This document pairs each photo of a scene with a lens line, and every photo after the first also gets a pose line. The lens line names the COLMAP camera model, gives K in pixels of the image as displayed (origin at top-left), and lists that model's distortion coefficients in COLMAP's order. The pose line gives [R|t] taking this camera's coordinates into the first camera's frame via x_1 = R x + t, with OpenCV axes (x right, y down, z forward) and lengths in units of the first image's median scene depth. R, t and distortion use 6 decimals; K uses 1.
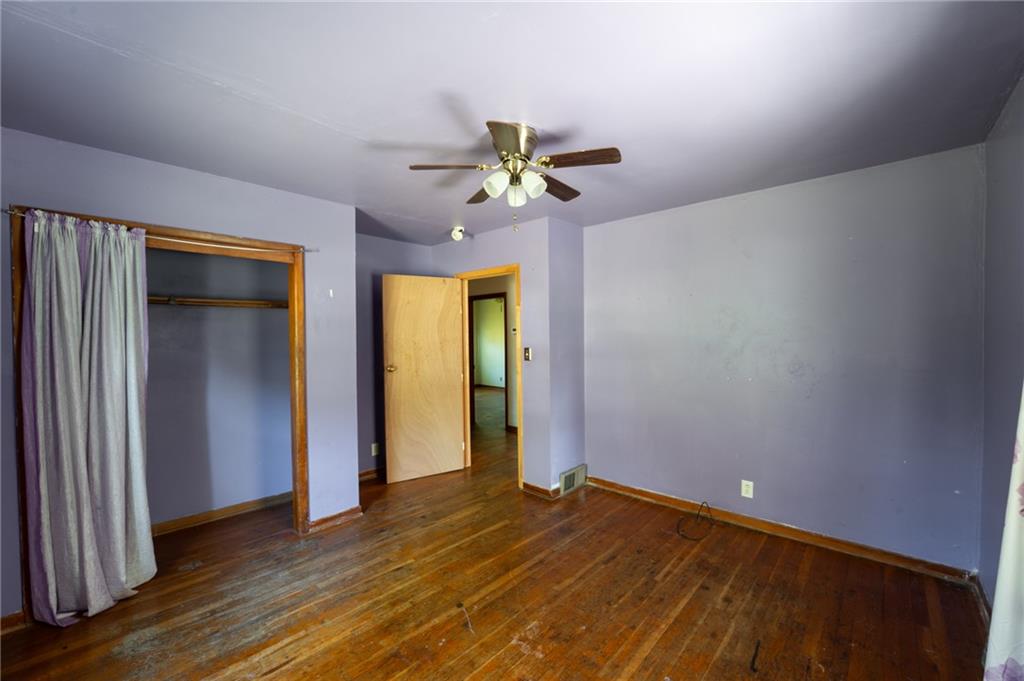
lens RADIAL K [[414.1, 0, 508.8], [0, 414.1, 339.5], [0, 0, 1]] dist [-0.034765, 0.005412]
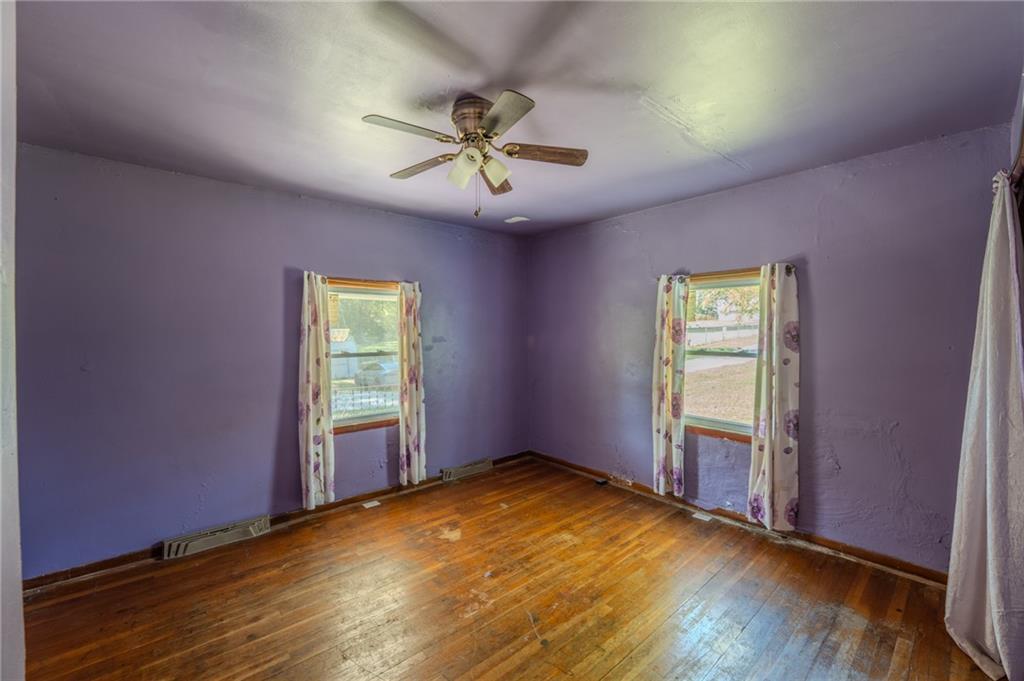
lens RADIAL K [[414.1, 0, 508.8], [0, 414.1, 339.5], [0, 0, 1]] dist [-0.034765, 0.005412]
pose [[-0.994153, 0.012011, 0.107312, -0.148345], [0.013950, 0.999752, 0.017331, -0.006409], [-0.107077, 0.018726, -0.994074, 1.892378]]
